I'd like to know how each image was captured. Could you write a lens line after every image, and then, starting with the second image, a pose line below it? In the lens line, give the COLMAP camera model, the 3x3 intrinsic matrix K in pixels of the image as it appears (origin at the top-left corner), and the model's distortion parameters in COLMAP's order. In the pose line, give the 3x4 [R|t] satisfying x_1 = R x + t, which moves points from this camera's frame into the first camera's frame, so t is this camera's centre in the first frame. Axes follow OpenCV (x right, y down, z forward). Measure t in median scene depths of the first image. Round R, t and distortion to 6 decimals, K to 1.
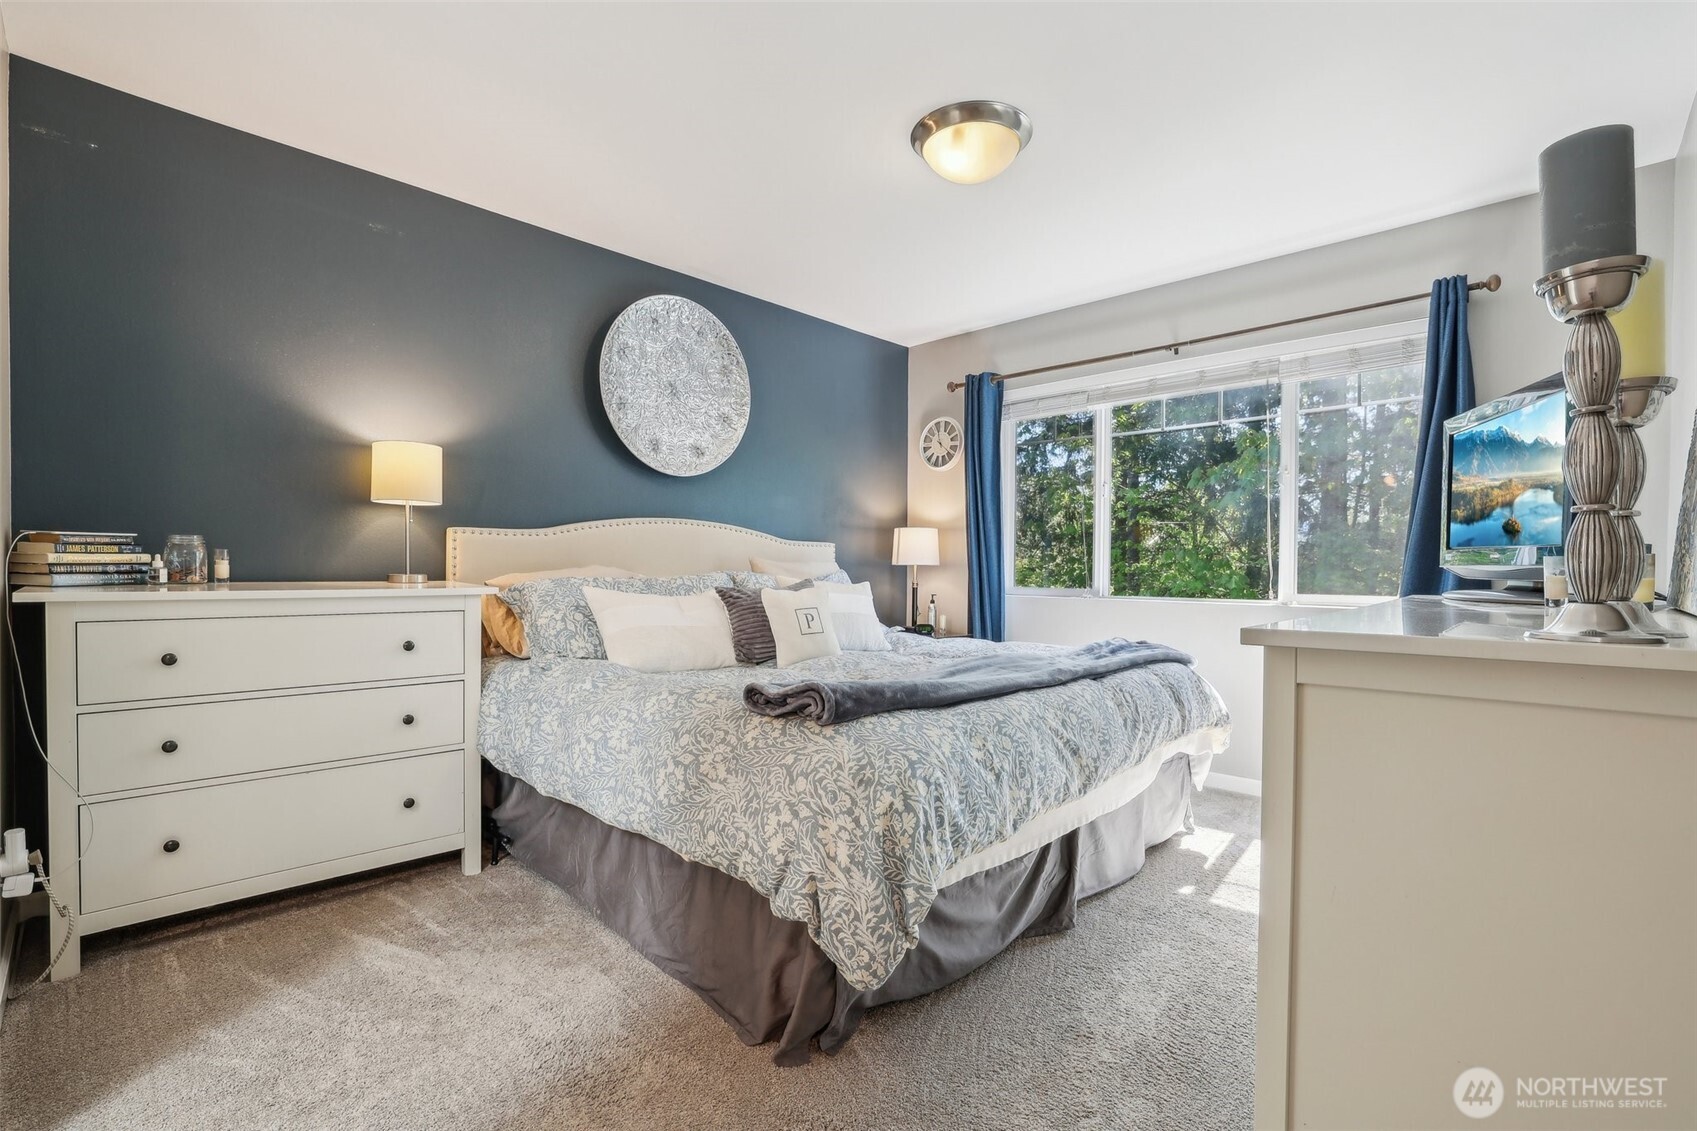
lens RADIAL K [[756.3, 0, 832.7], [0, 756.3, 587.9], [0, 0, 1]] dist [-0.039491, 0.012092]
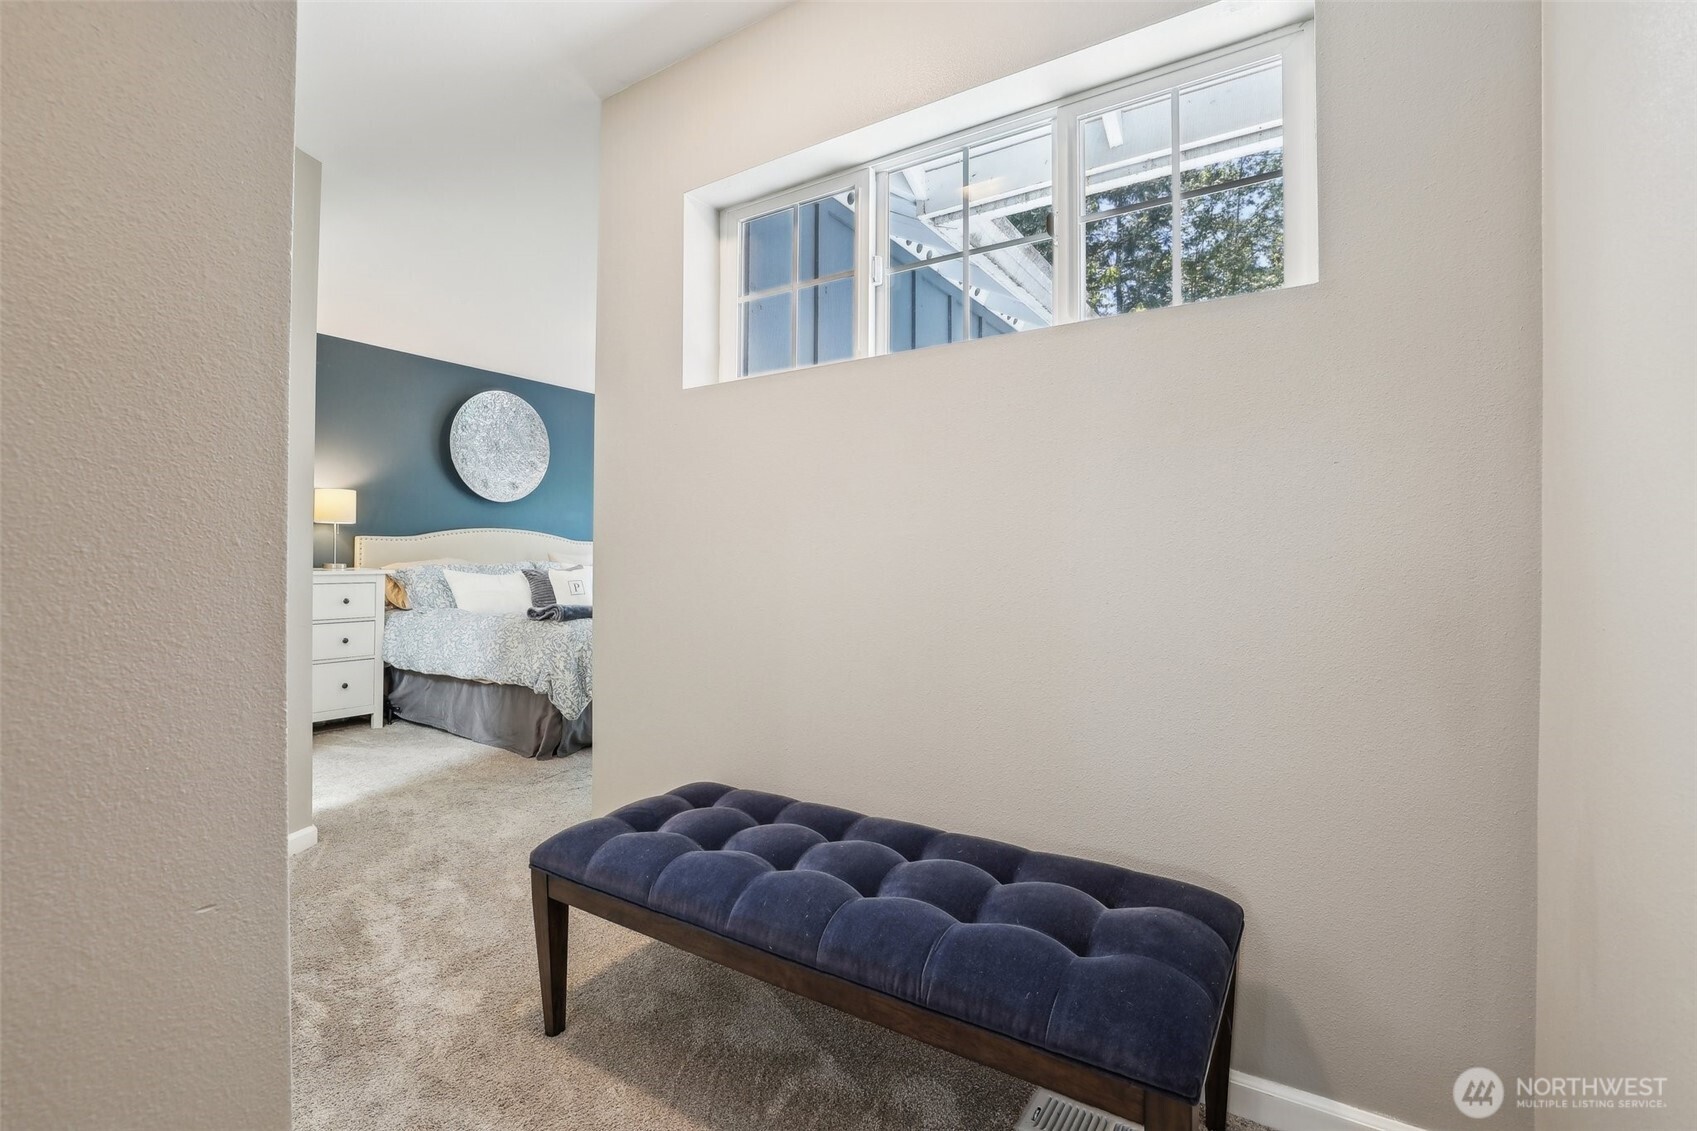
lens RADIAL K [[756.3, 0, 827.9], [0, 756.3, 539.7], [0, 0, 1]] dist [-0.039491, 0.012092]
pose [[0.979617, -0.004468, 0.200825, 0.209786], [0.015039, 0.998578, -0.051141, 0.032411], [-0.200311, 0.053118, 0.978291, -0.936474]]
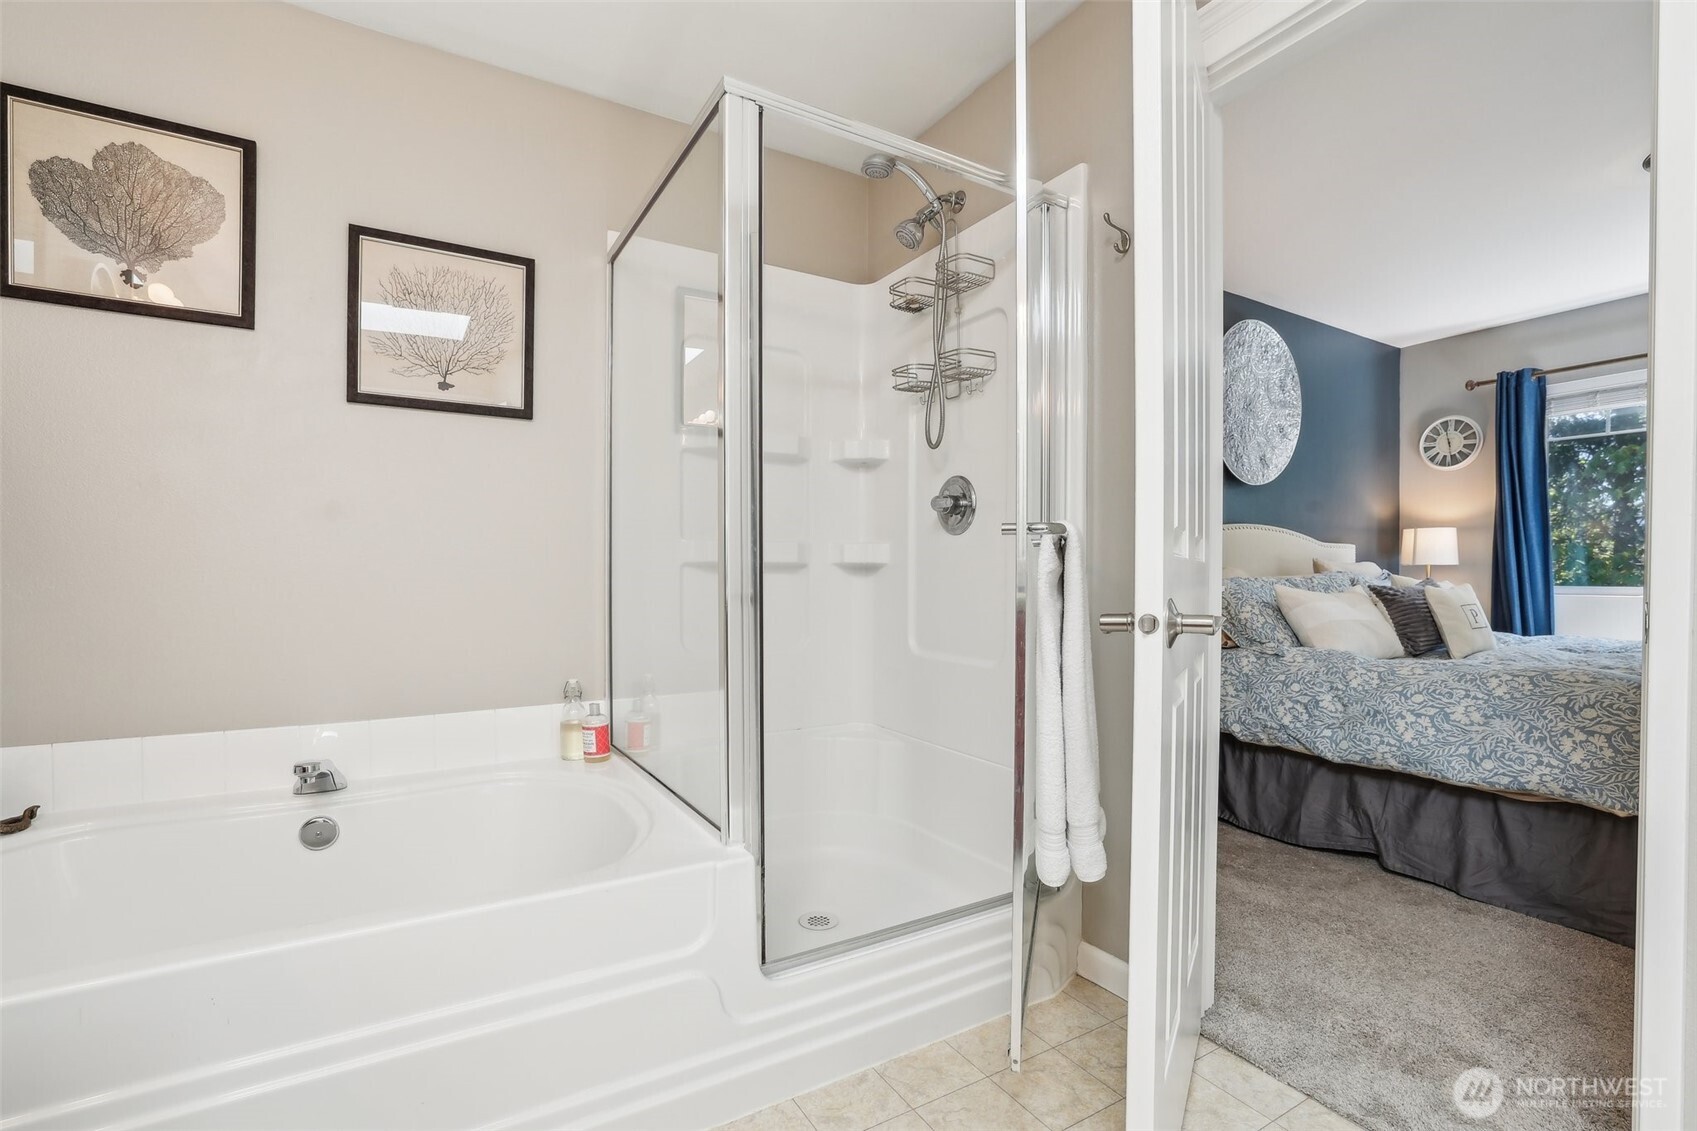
lens RADIAL K [[756.3, 0, 842.2], [0, 756.3, 590.2], [0, 0, 1]] dist [-0.039491, 0.012092]
pose [[0.964845, -0.005297, -0.262766, -0.667144], [0.003868, 0.999975, -0.005956, 0.009616], [0.262791, 0.004730, 0.964841, -0.262442]]
